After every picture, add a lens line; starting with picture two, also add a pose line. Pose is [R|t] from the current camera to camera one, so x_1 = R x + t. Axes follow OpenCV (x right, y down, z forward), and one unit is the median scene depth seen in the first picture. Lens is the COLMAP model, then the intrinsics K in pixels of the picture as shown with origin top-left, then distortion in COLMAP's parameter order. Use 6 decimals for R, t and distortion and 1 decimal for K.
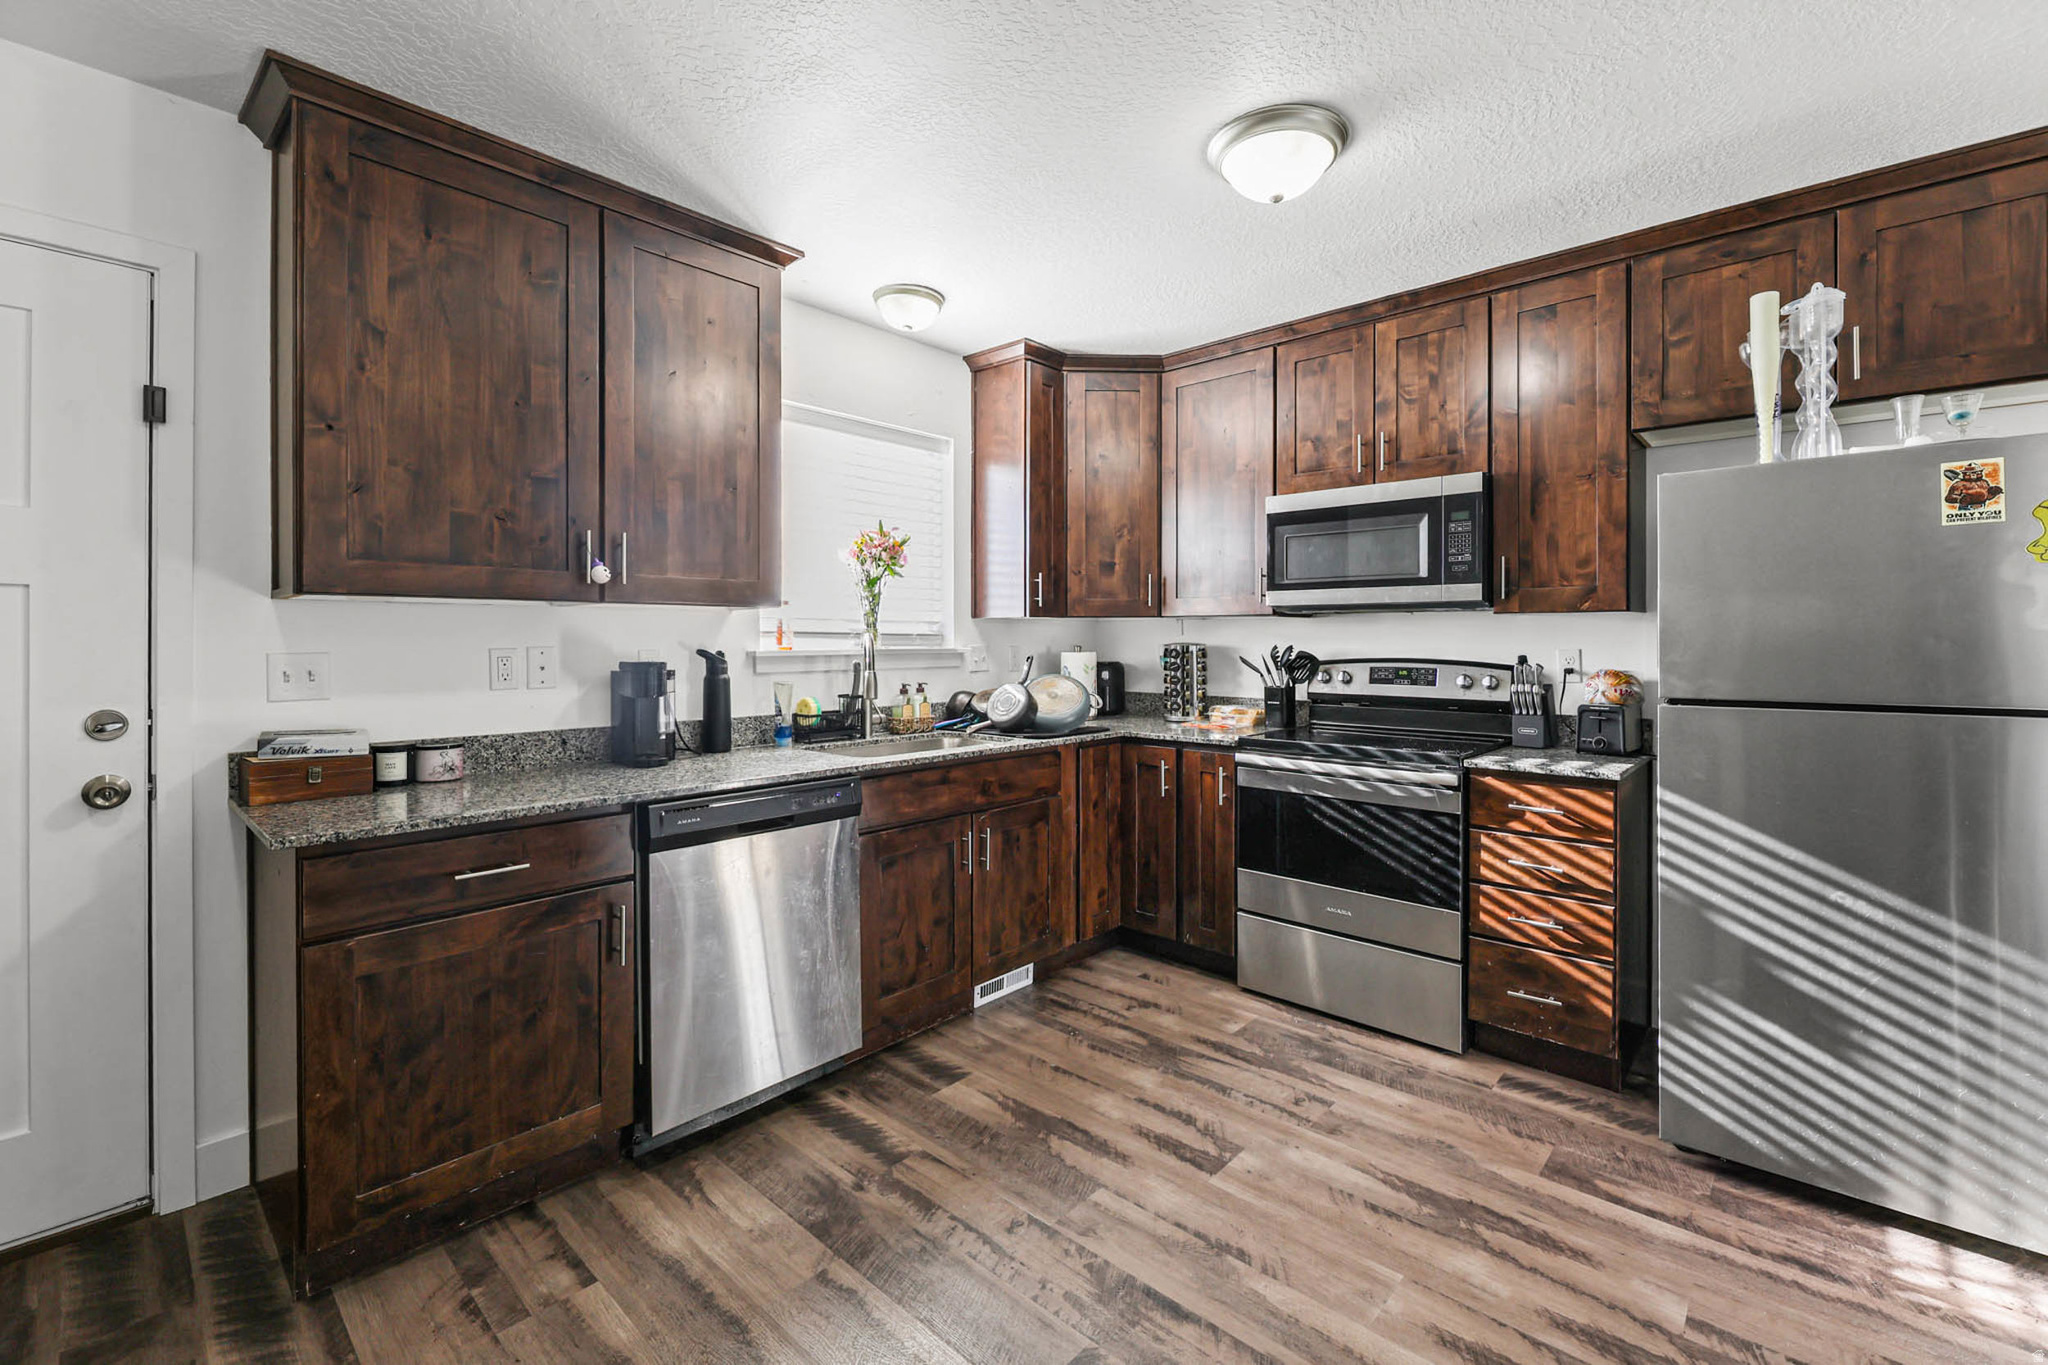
lens RADIAL K [[878.0, 0, 1091.3], [0, 878.0, 639.4], [0, 0, 1]] dist [-0.000565, -0.001678]
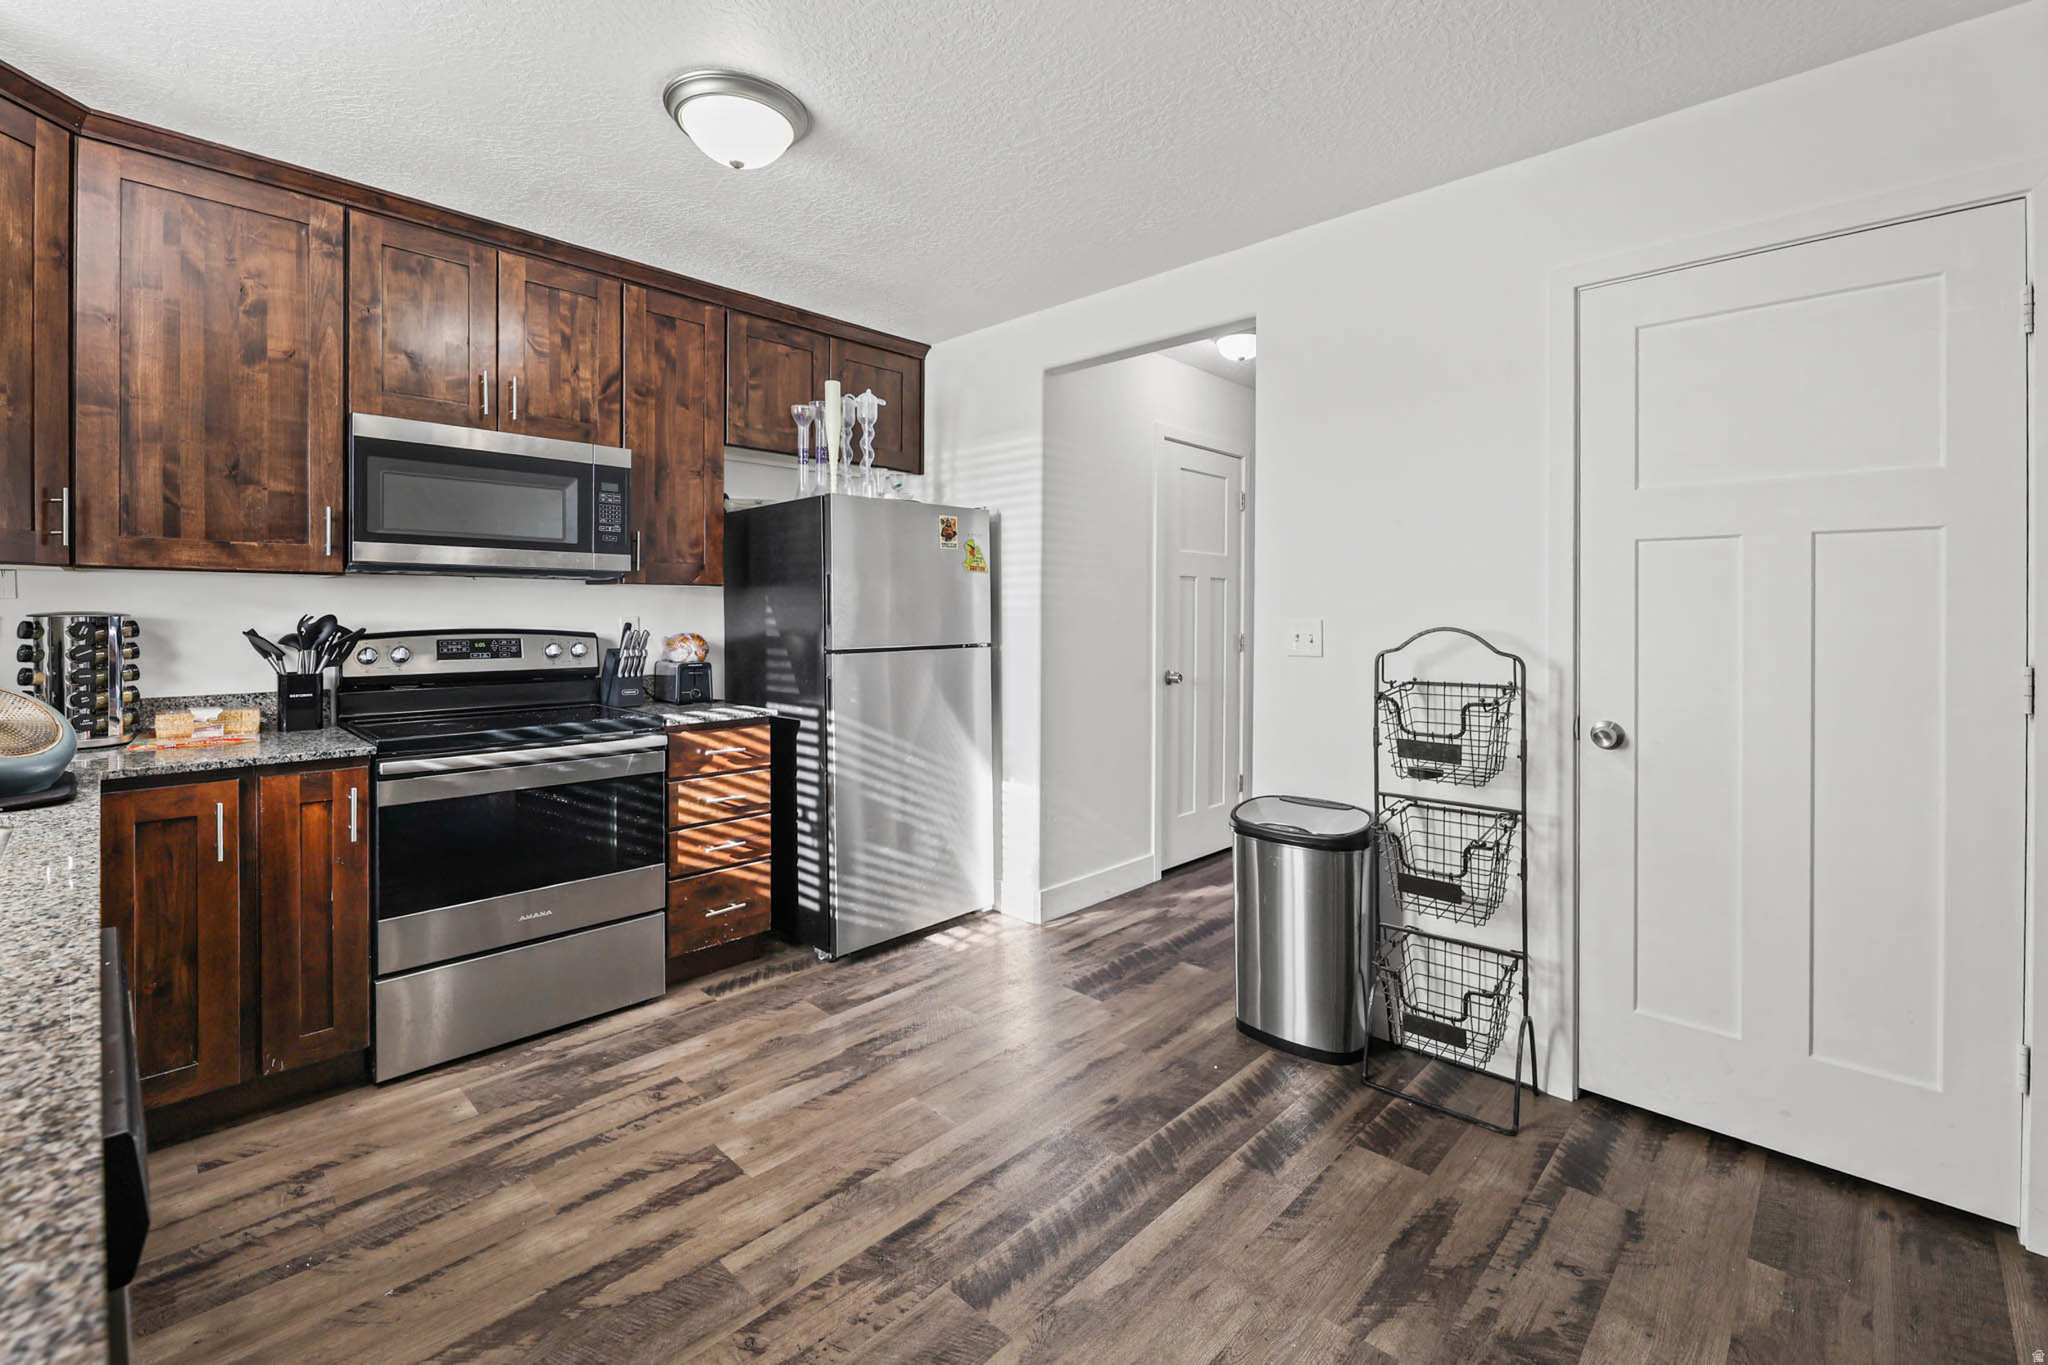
lens RADIAL K [[867.3, 0, 1004.0], [0, 867.3, 606.6], [0, 0, 1]] dist [-0.001093, -0.000847]
pose [[0.072109, 0.004986, 0.997384, -0.635501], [-0.003008, 0.999984, -0.004781, 0.002290], [-0.997392, -0.002655, 0.072123, 0.534630]]
